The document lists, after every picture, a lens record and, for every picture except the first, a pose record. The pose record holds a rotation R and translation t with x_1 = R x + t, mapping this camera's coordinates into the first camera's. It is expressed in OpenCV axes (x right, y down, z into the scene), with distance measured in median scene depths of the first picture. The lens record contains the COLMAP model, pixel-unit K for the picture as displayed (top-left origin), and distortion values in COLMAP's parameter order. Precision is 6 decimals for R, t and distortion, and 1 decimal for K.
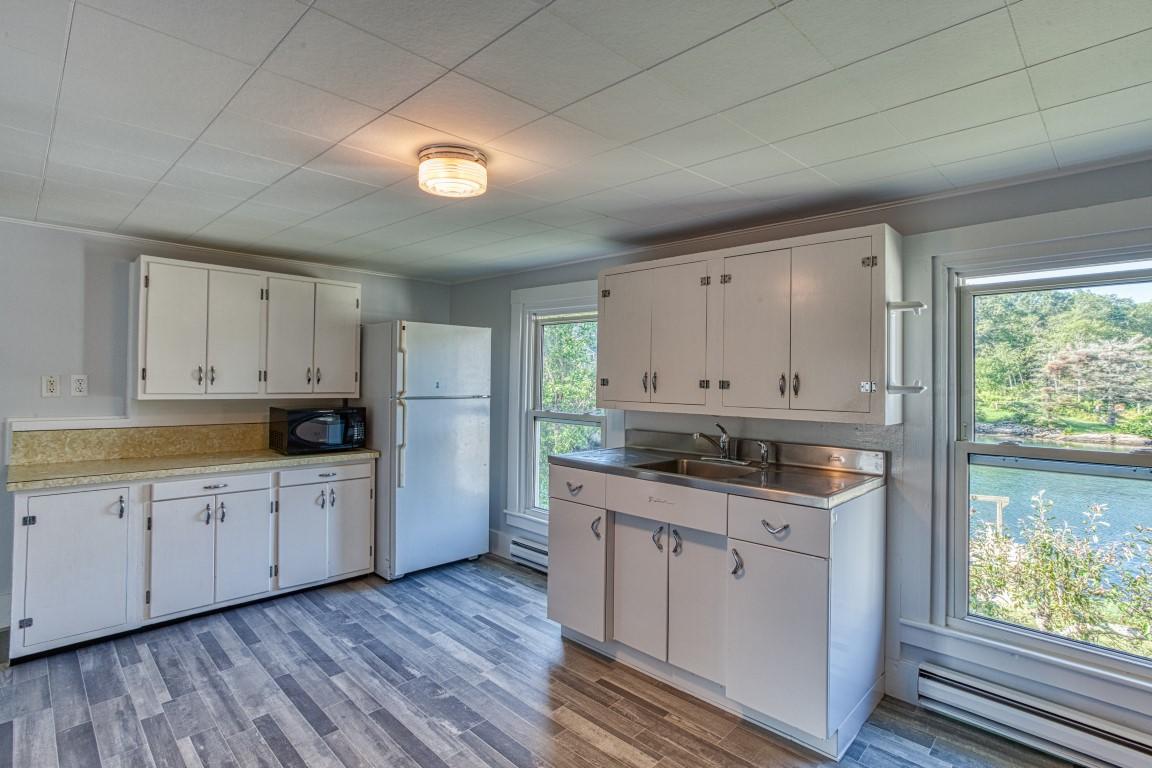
lens RADIAL K [[555.7, 0, 568.4], [0, 555.7, 368.0], [0, 0, 1]] dist [-0.032242, 0.019156]
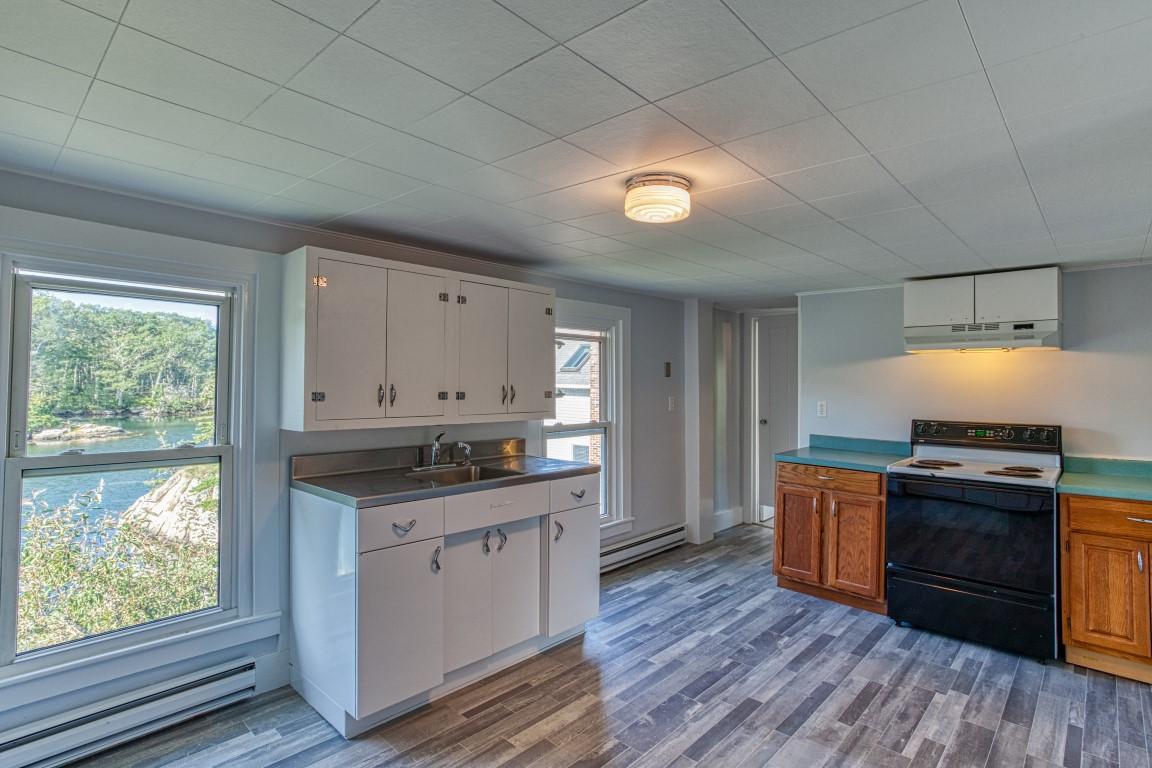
lens RADIAL K [[581.7, 0, 525.4], [0, 581.7, 383.1], [0, 0, 1]] dist [-0.045825, 0.000259]
pose [[0.015942, -0.001467, 0.999872, -1.281595], [-0.016145, 0.999868, 0.001725, 0.001214], [-0.999743, -0.016170, 0.015916, 1.255974]]
